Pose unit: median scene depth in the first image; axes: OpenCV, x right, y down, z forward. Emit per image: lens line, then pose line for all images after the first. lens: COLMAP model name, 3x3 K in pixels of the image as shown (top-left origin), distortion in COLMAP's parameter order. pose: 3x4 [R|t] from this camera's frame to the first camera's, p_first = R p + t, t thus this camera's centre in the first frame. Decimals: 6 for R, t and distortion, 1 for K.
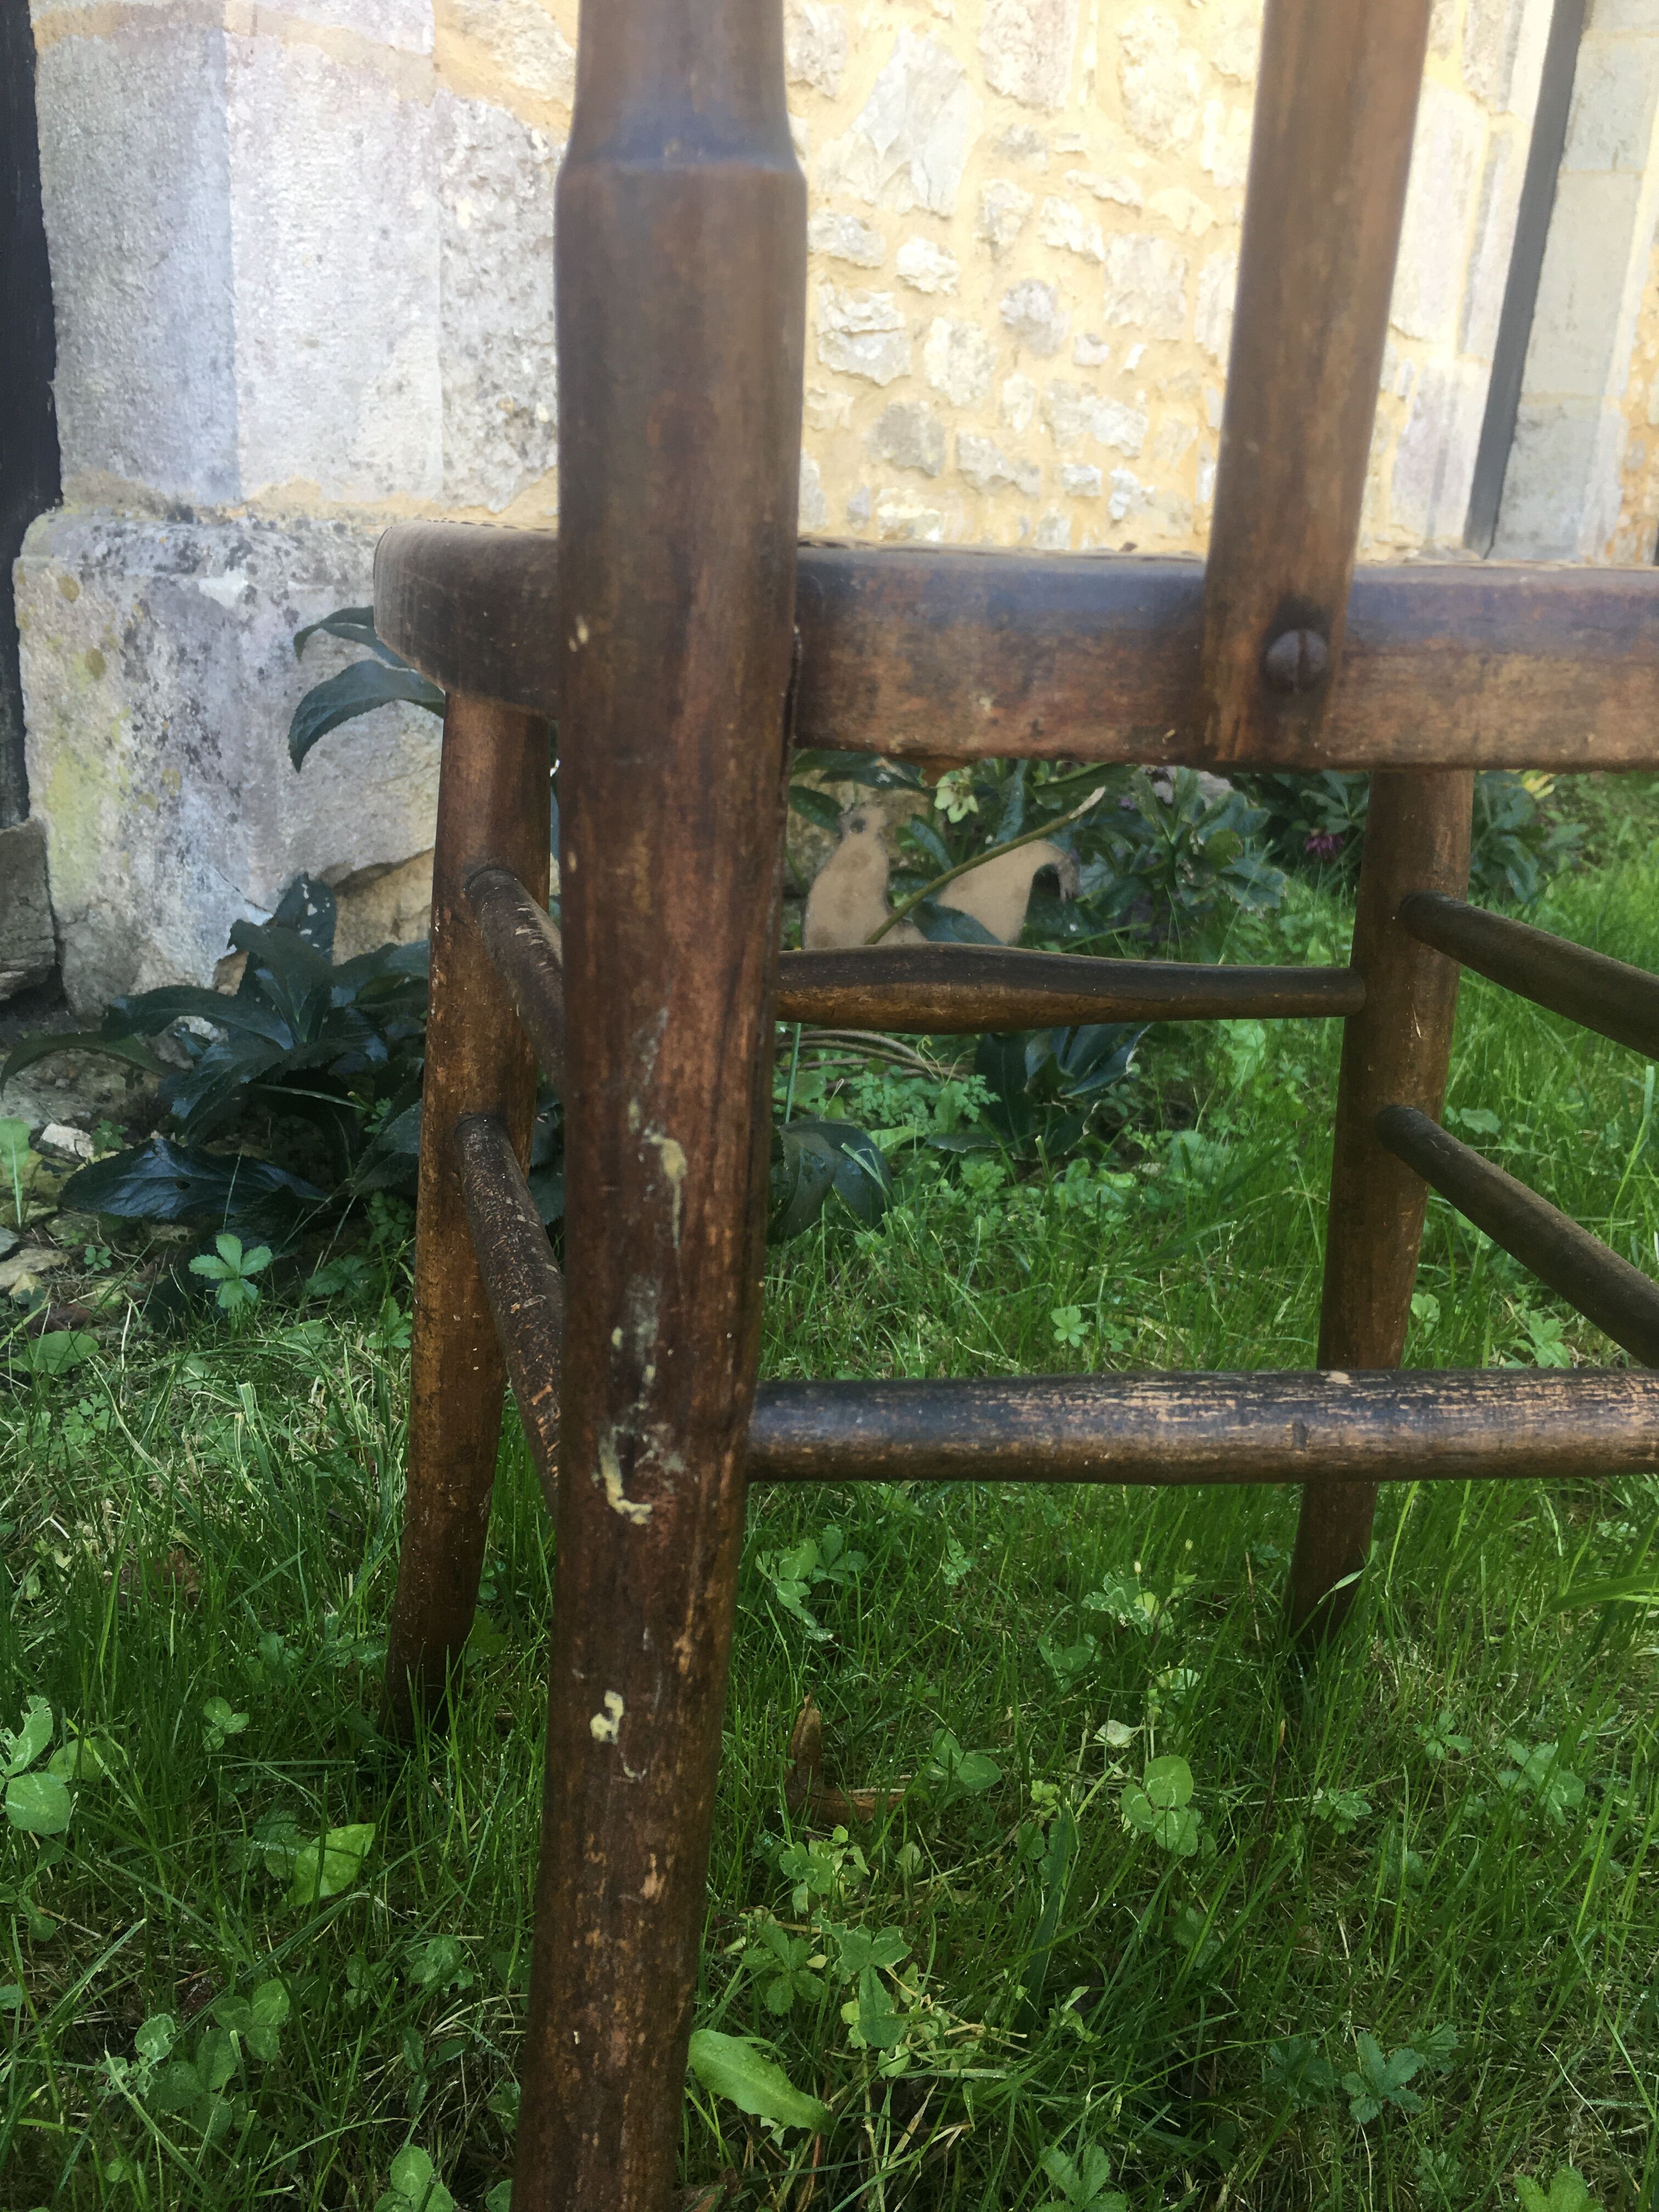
lens RADIAL K [[1888.6, 0, 829.5], [0, 1888.6, 1106.0], [0, 0, 1]] dist [0.082293, -0.130770]
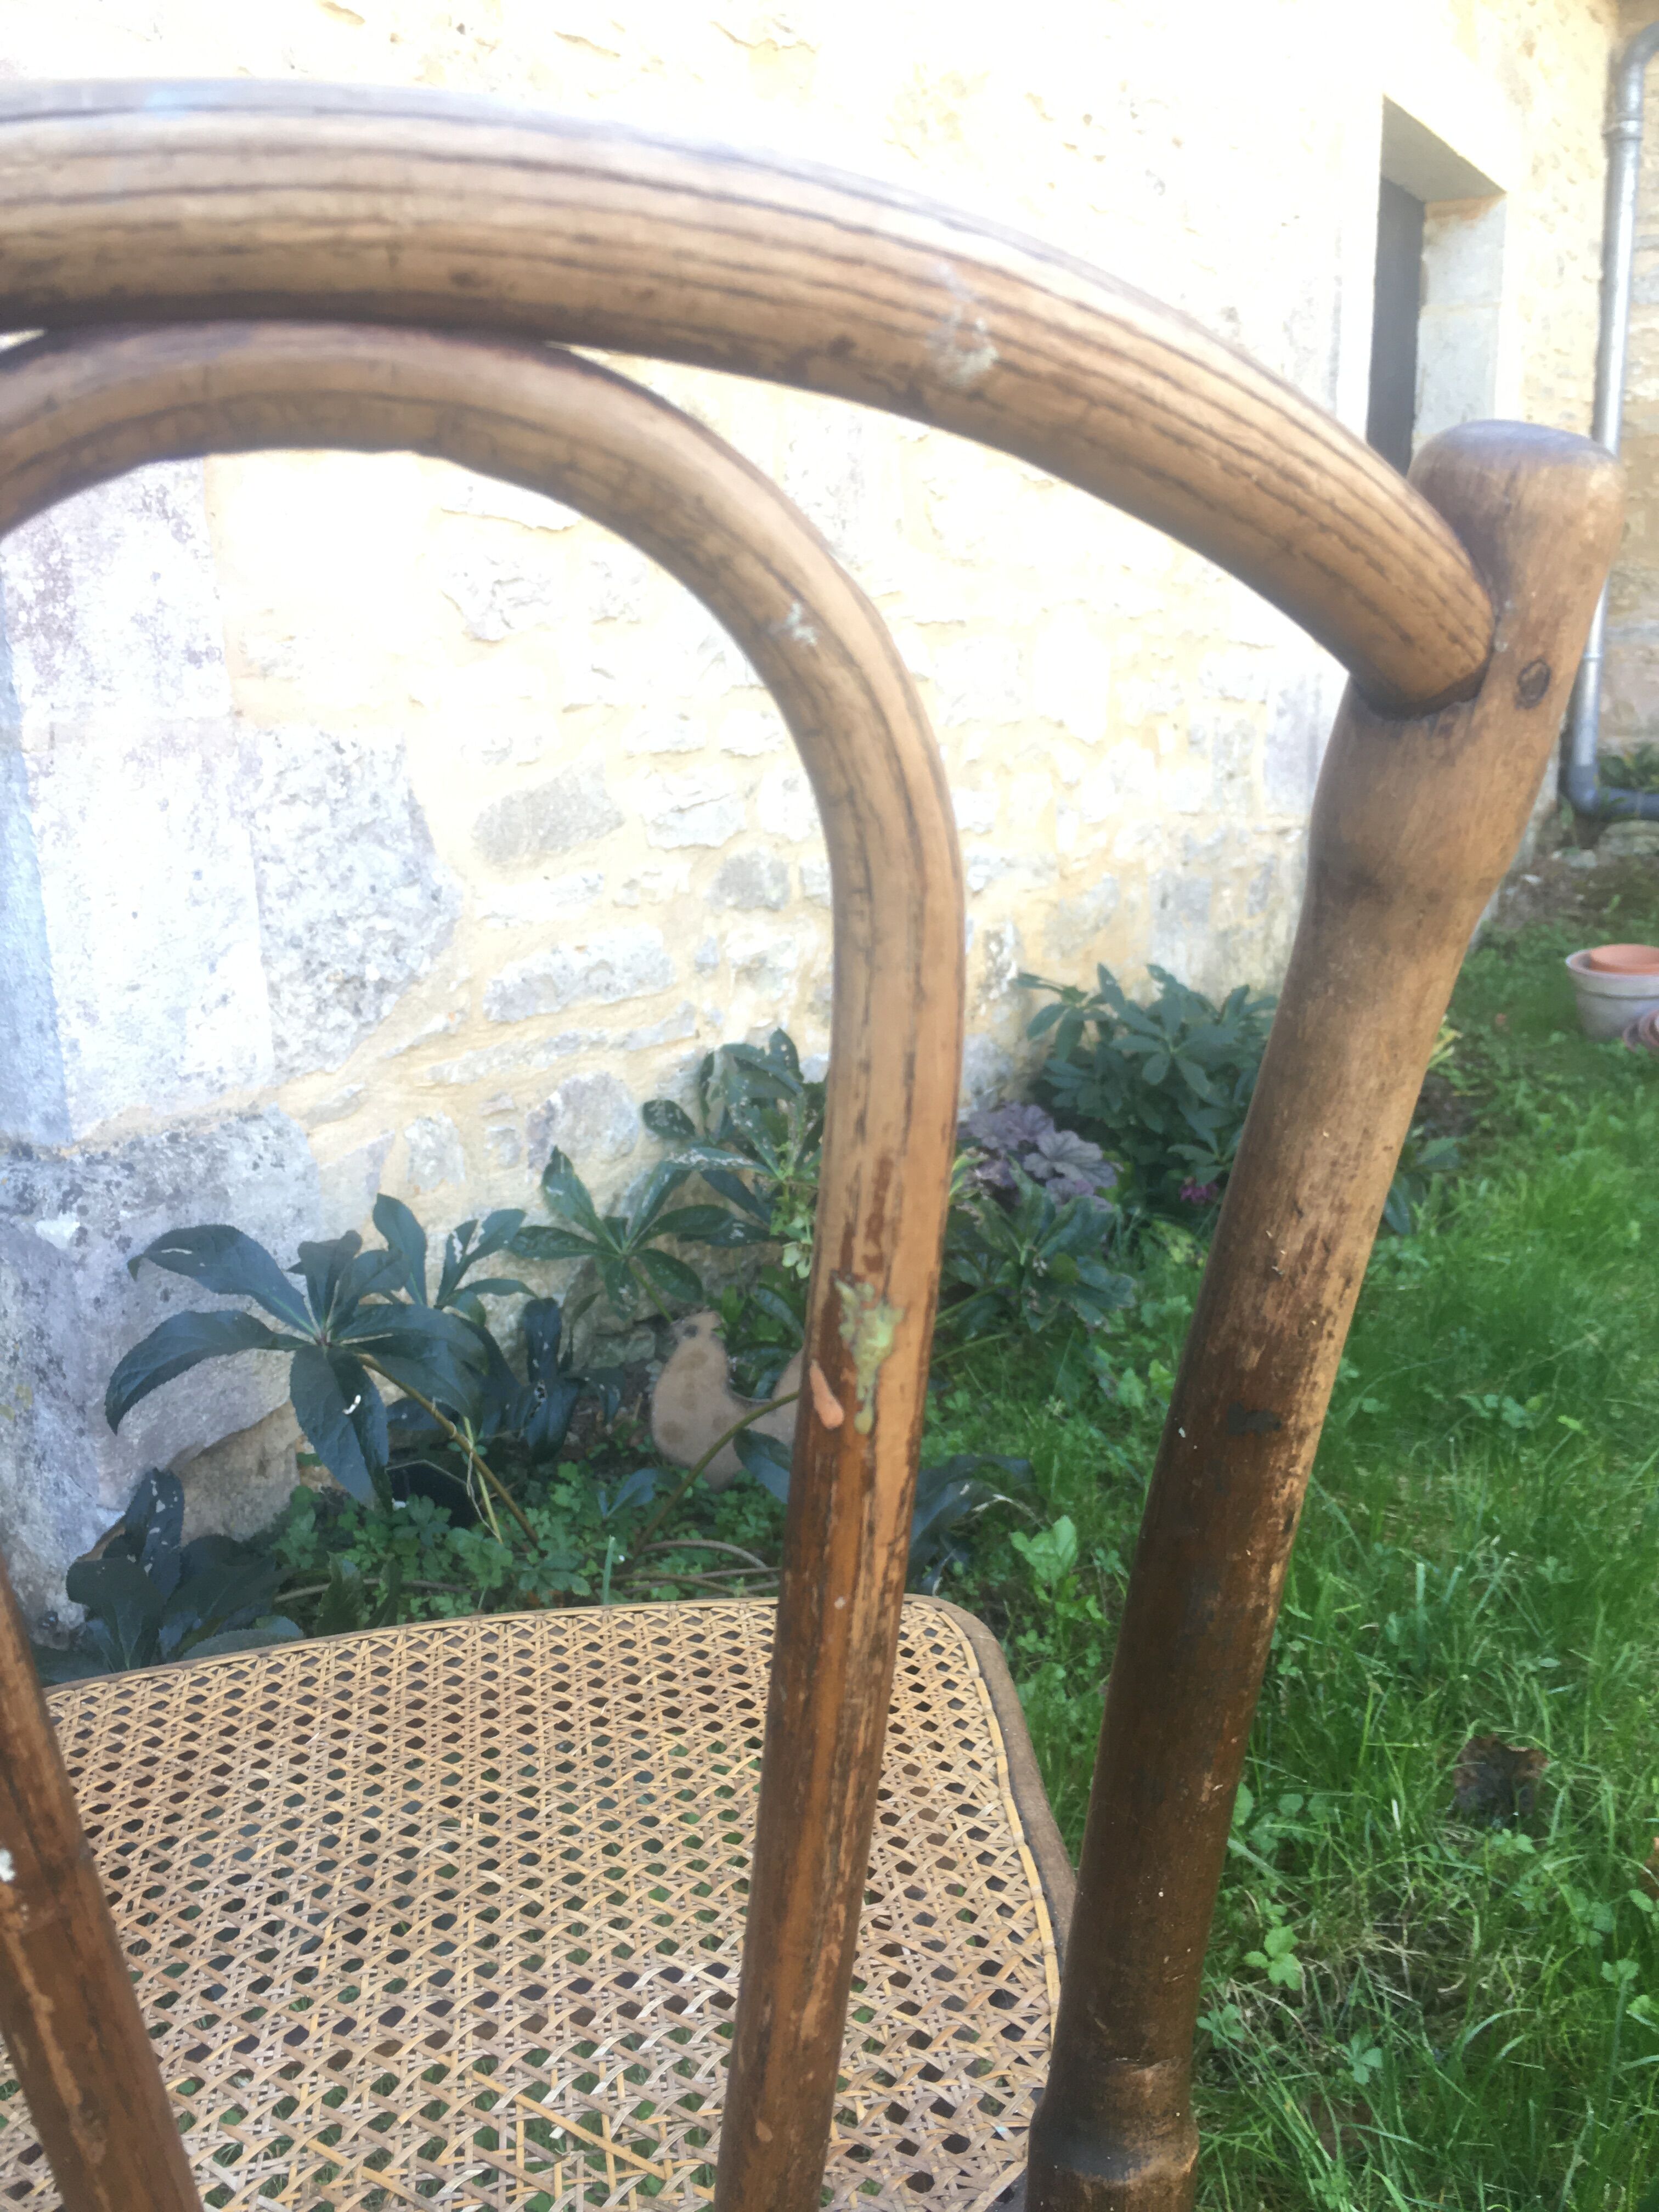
lens RADIAL K [[1889.8, 0, 822.8], [0, 1889.8, 1109.7], [0, 0, 1]] dist [0.079179, -0.131246]
pose [[0.996080, -0.087718, -0.011444, 0.125742], [0.086432, 0.992599, -0.085302, -0.197612], [0.018841, 0.083979, 0.996289, -0.072039]]
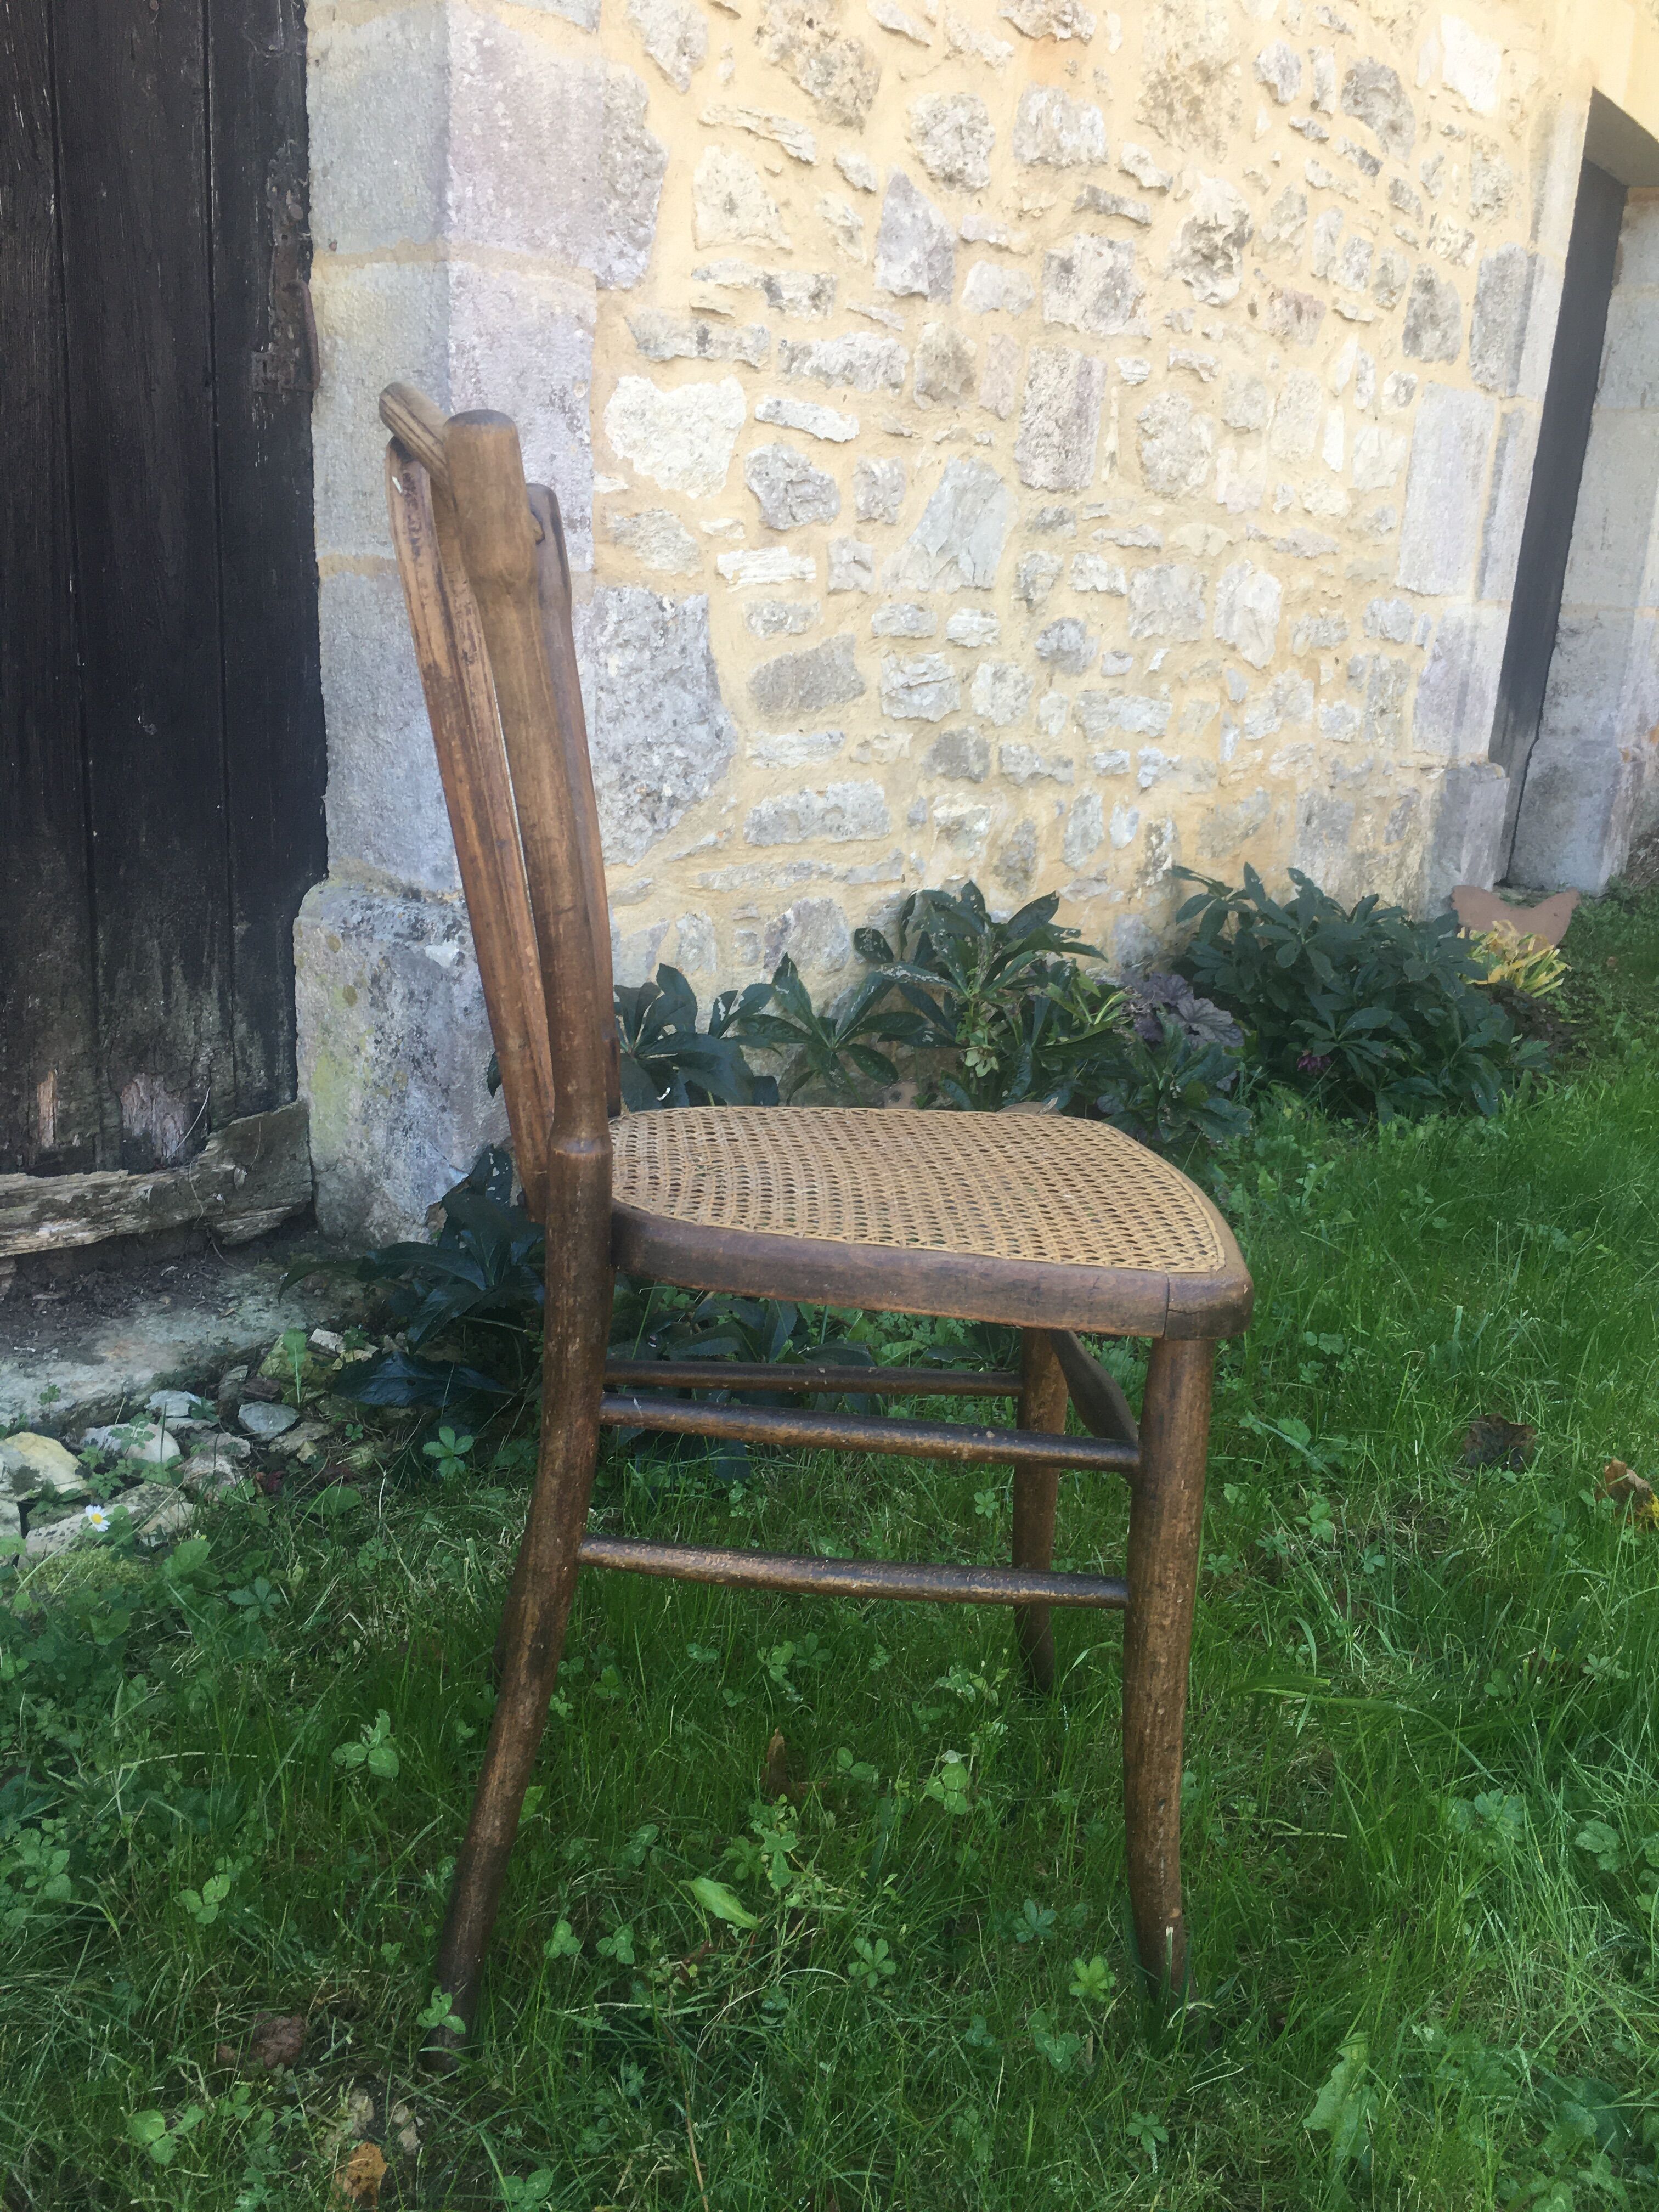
lens RADIAL K [[1864.8, 0, 815.2], [0, 1864.8, 1106.9], [0, 0, 1]] dist [0.076364, -0.100388]
pose [[0.996906, 0.007934, -0.078203, 0.069282], [-0.011781, 0.998737, -0.048849, -0.085279], [0.077717, 0.049619, 0.995740, -0.353152]]
